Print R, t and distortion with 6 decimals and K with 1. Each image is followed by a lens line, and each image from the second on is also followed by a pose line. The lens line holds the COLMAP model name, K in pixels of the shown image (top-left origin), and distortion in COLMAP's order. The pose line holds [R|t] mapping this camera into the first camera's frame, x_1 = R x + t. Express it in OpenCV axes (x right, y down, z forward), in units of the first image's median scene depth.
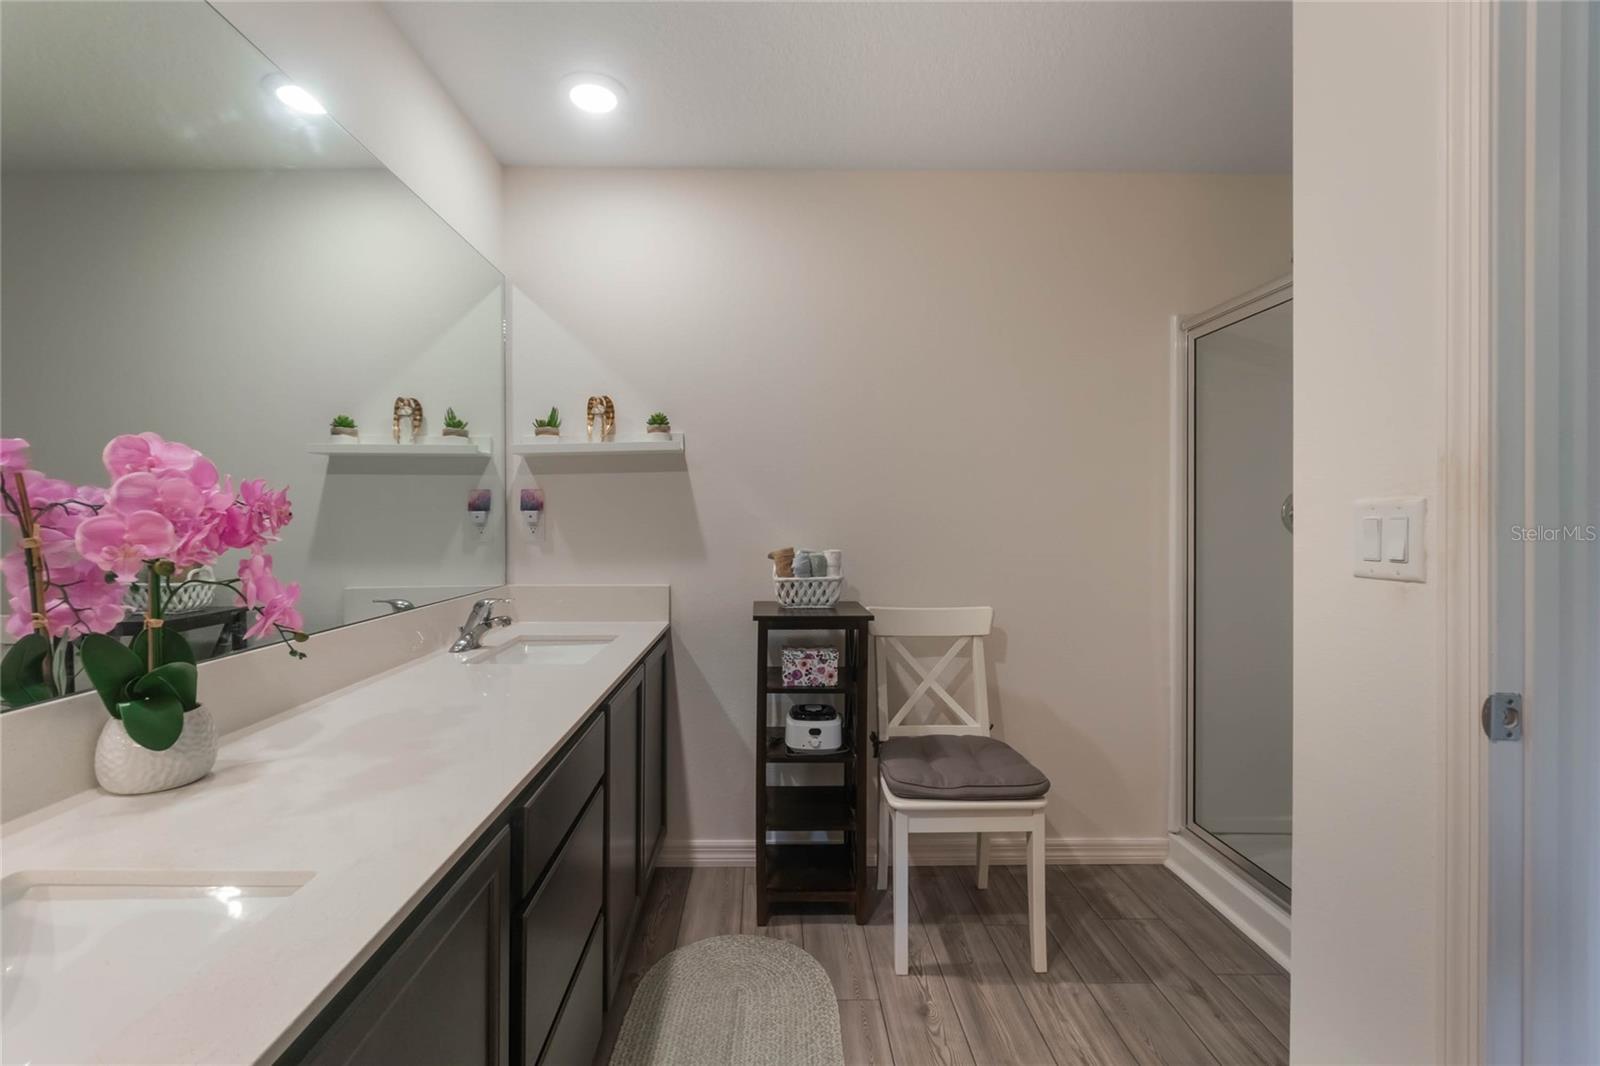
lens RADIAL K [[704.6, 0, 760.4], [0, 704.6, 520.0], [0, 0, 1]] dist [-0.004887, 0.000093]
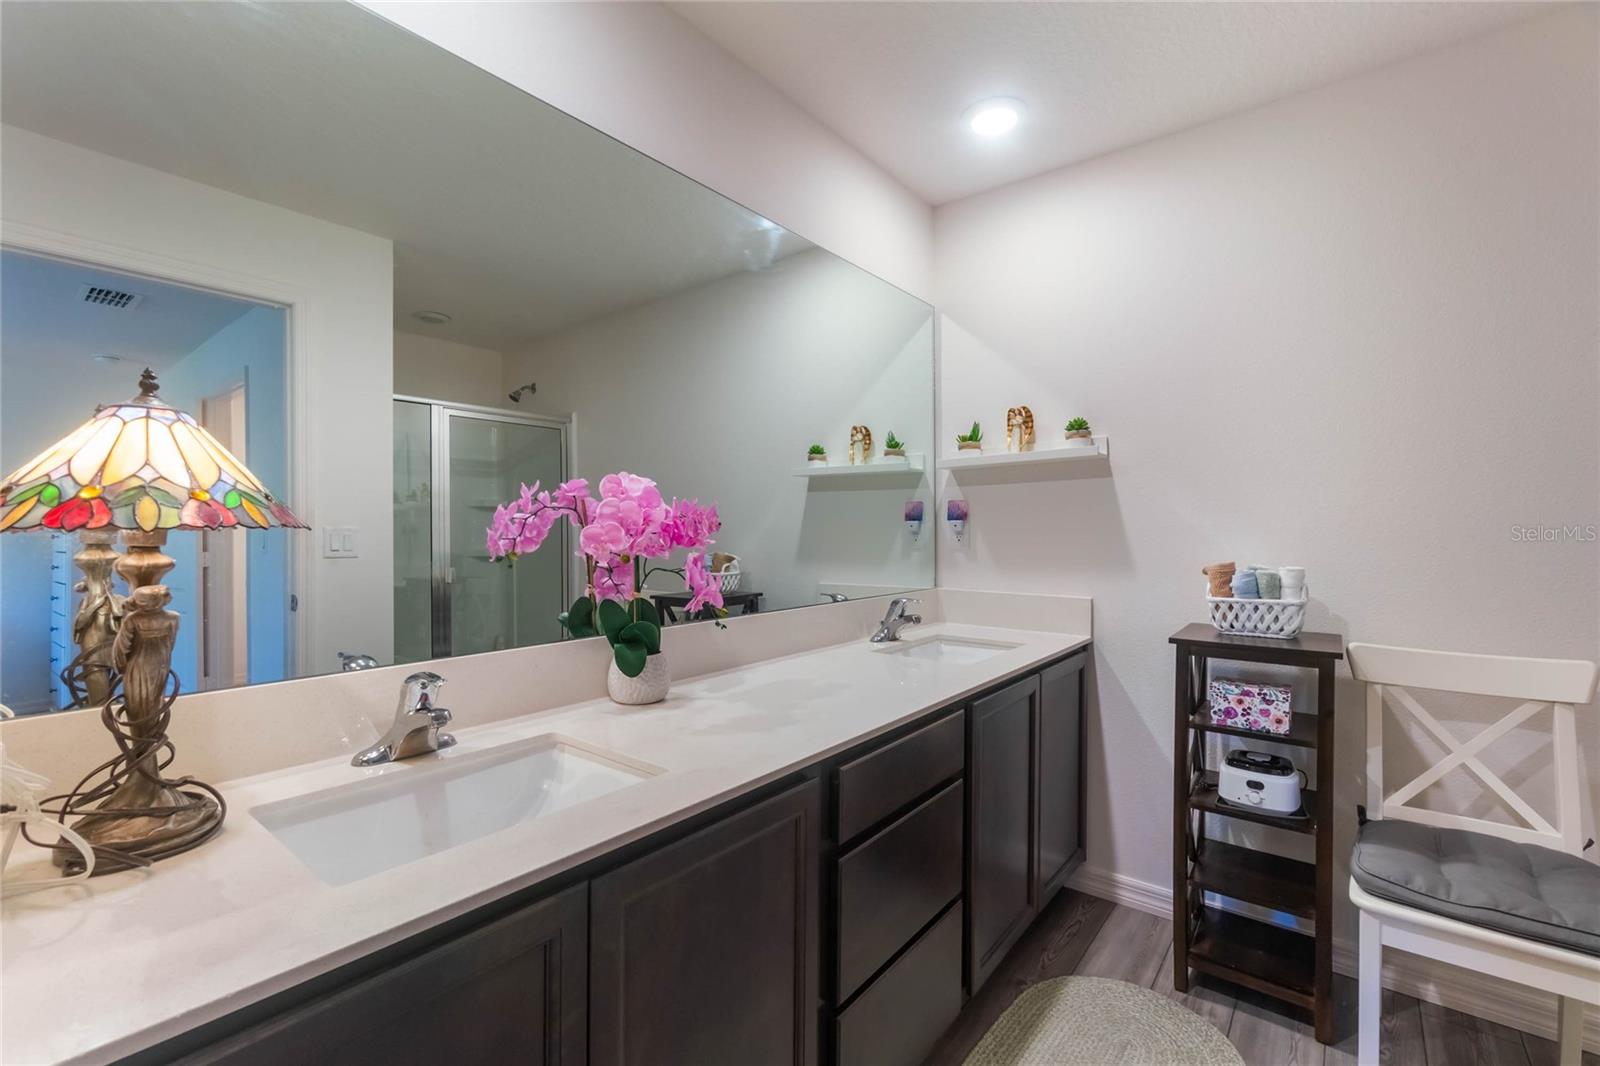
lens RADIAL K [[704.6, 0, 800.6], [0, 704.6, 526.8], [0, 0, 1]] dist [-0.004887, 0.000093]
pose [[0.771160, 0.001323, -0.636639, 0.191262], [-0.003439, 0.999992, -0.002087, -0.000178], [0.636632, 0.003799, 0.771159, 0.019054]]
